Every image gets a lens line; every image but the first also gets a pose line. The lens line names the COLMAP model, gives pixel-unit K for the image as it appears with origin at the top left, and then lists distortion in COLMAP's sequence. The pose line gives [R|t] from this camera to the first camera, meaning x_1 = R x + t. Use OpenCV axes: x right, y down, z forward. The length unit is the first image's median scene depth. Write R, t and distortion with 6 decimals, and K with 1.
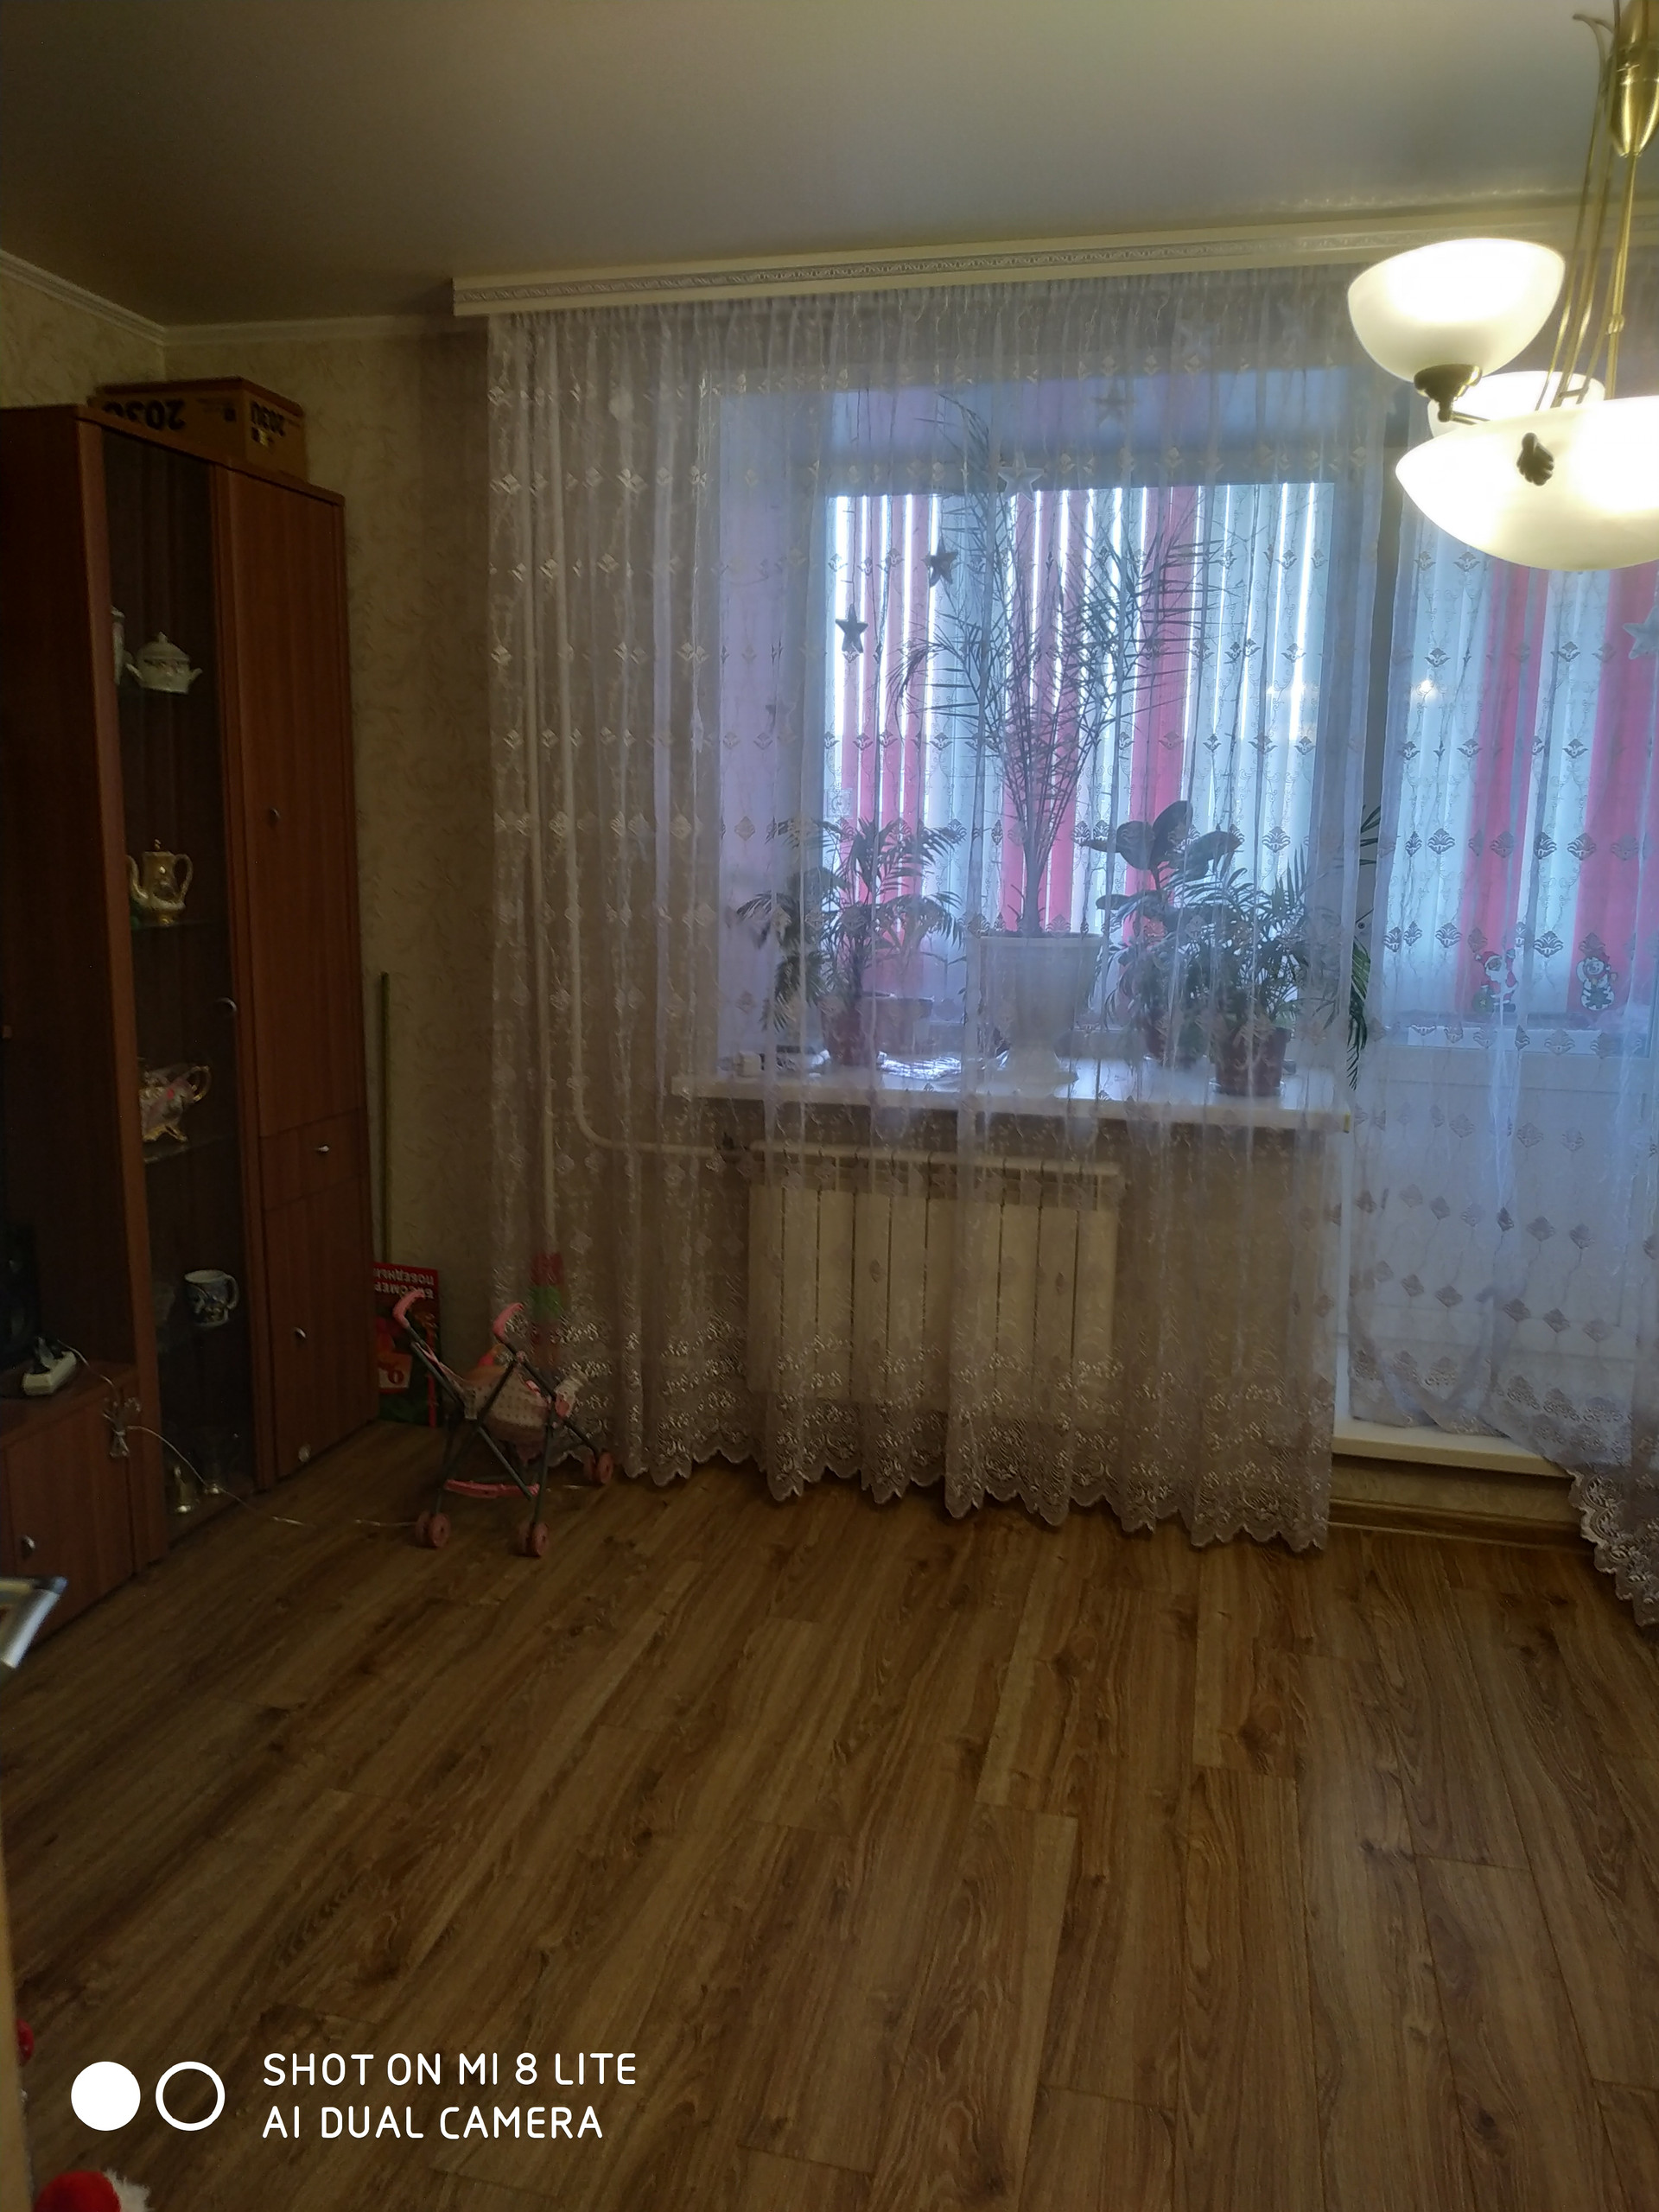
lens RADIAL K [[1644.5, 0, 829.5], [0, 1644.5, 1106.0], [0, 0, 1]] dist [0.036379, -0.042456]
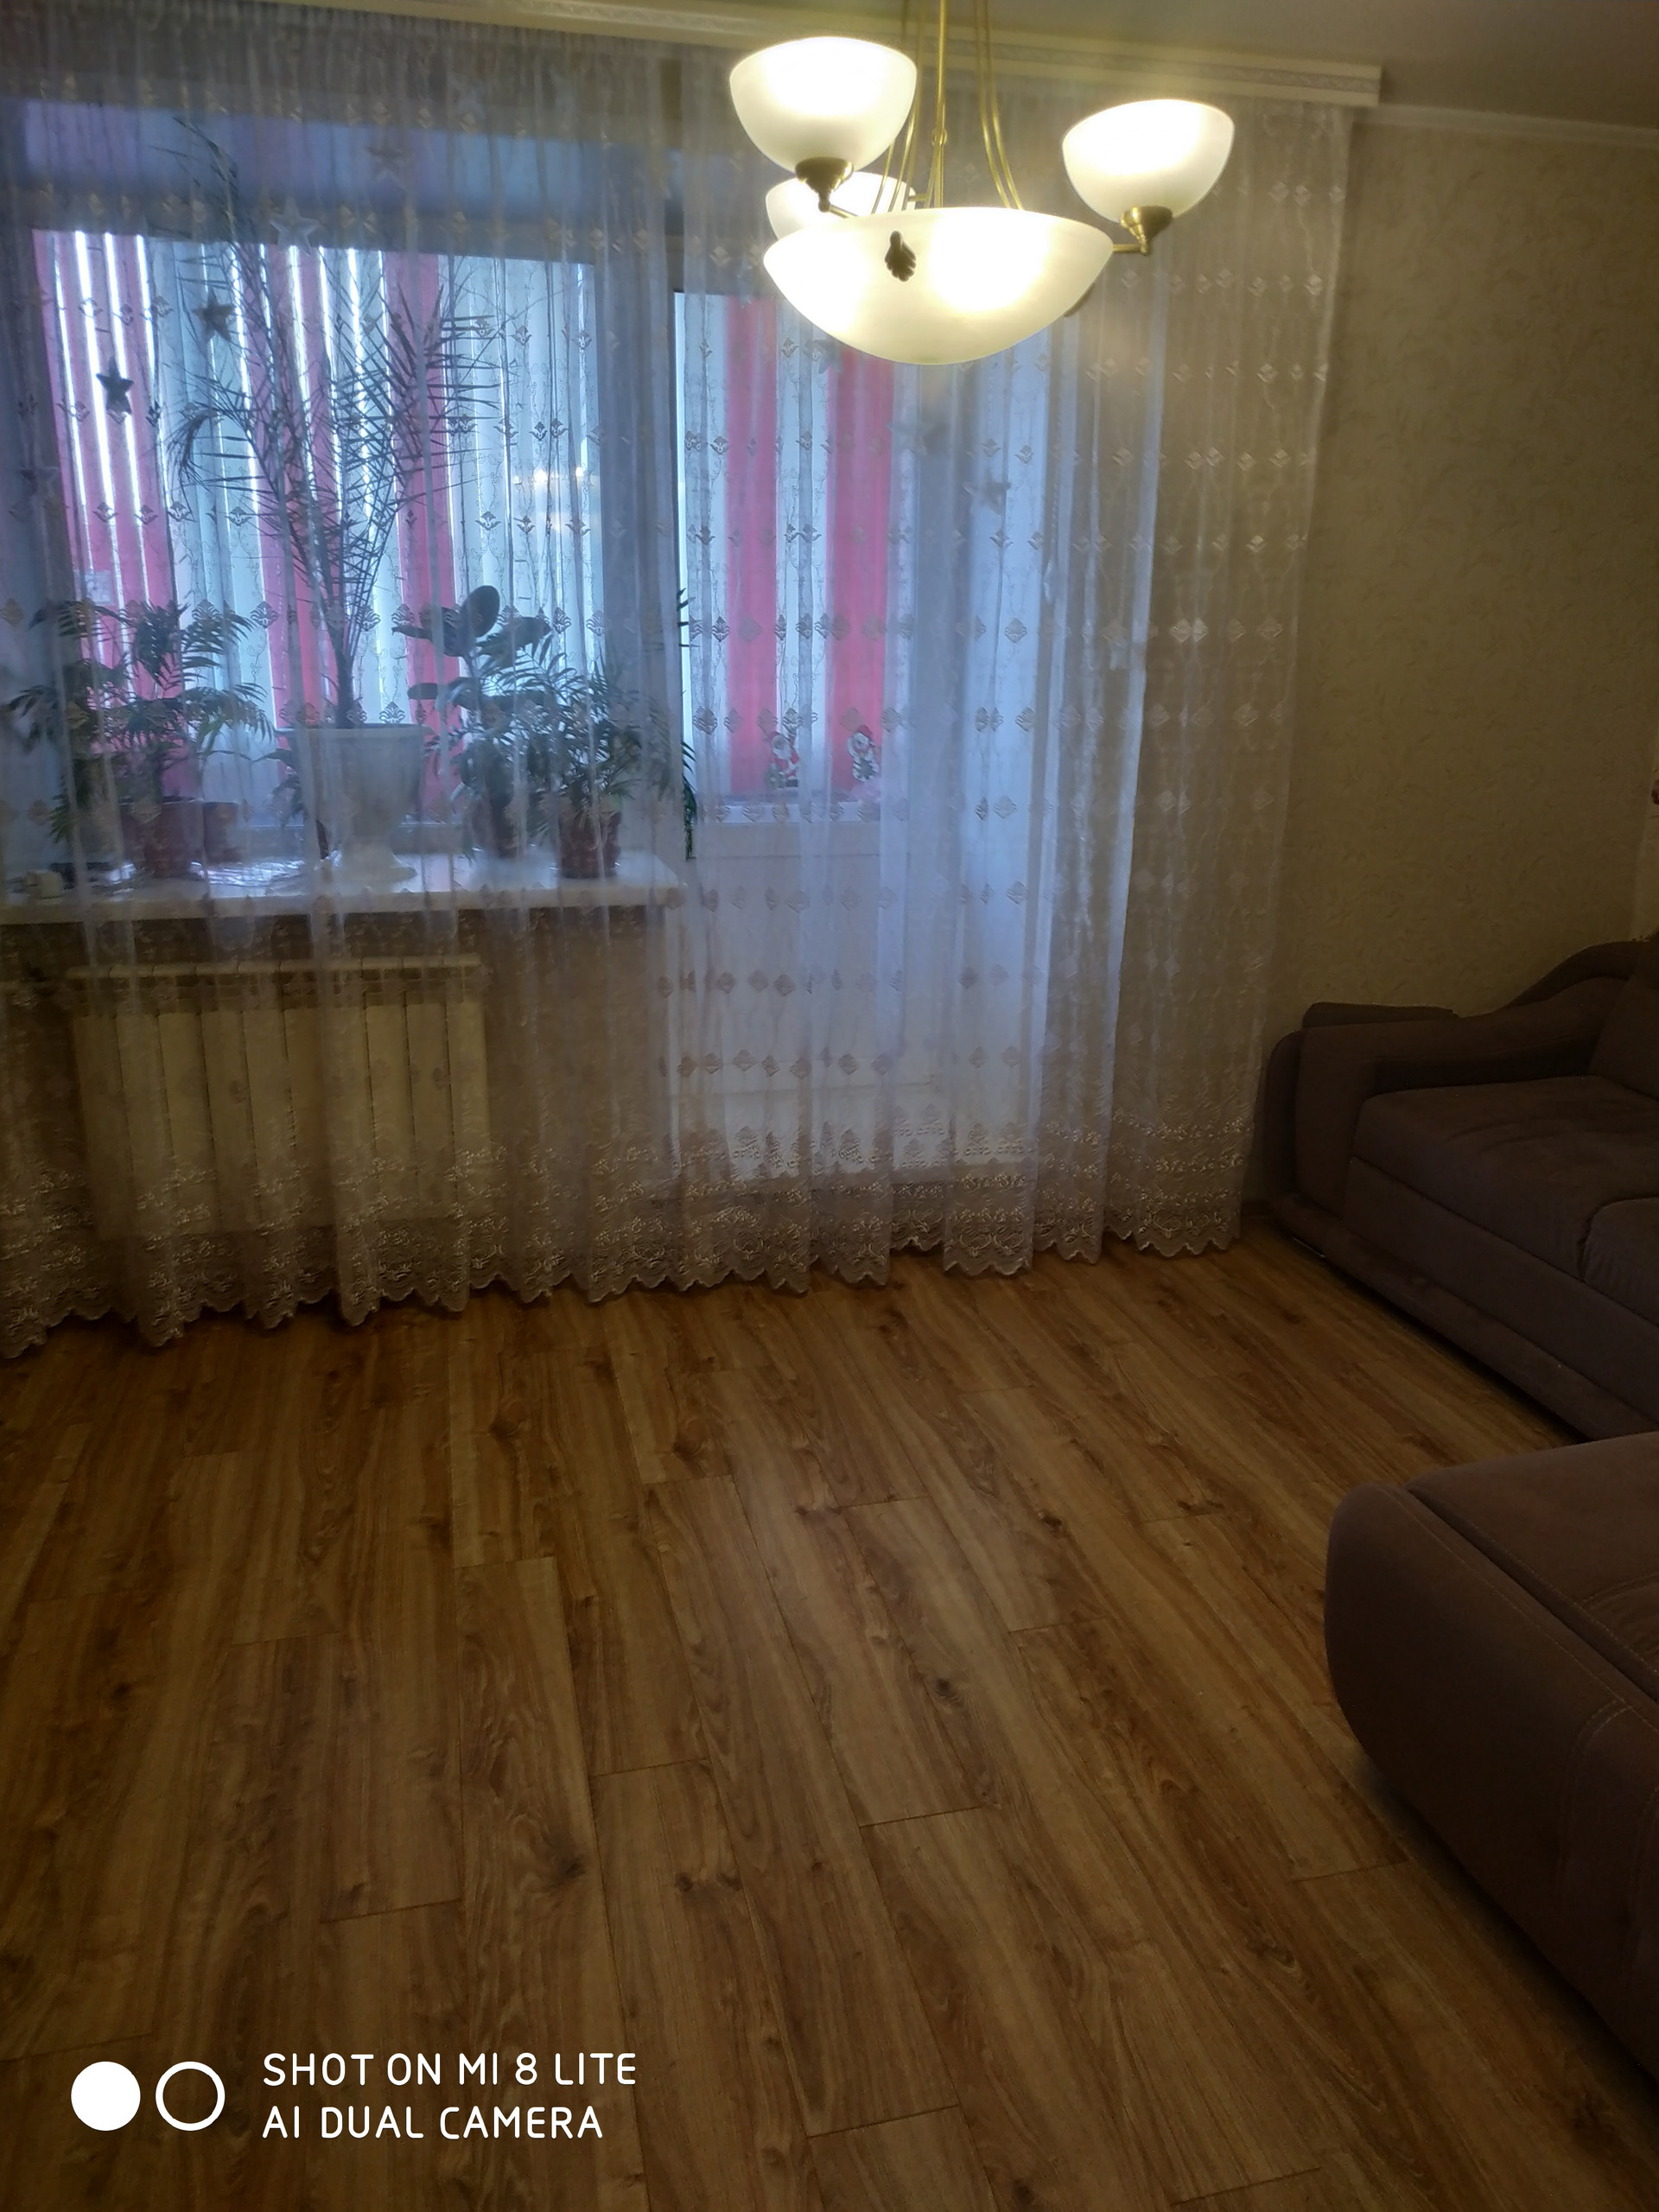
lens RADIAL K [[1644.5, 0, 829.5], [0, 1644.5, 1106.0], [0, 0, 1]] dist [0.036379, -0.042456]
pose [[0.883855, -0.135368, 0.447746, -0.104701], [0.084872, 0.987732, 0.131085, 0.013519], [-0.459998, -0.077859, 0.884500, -0.005477]]
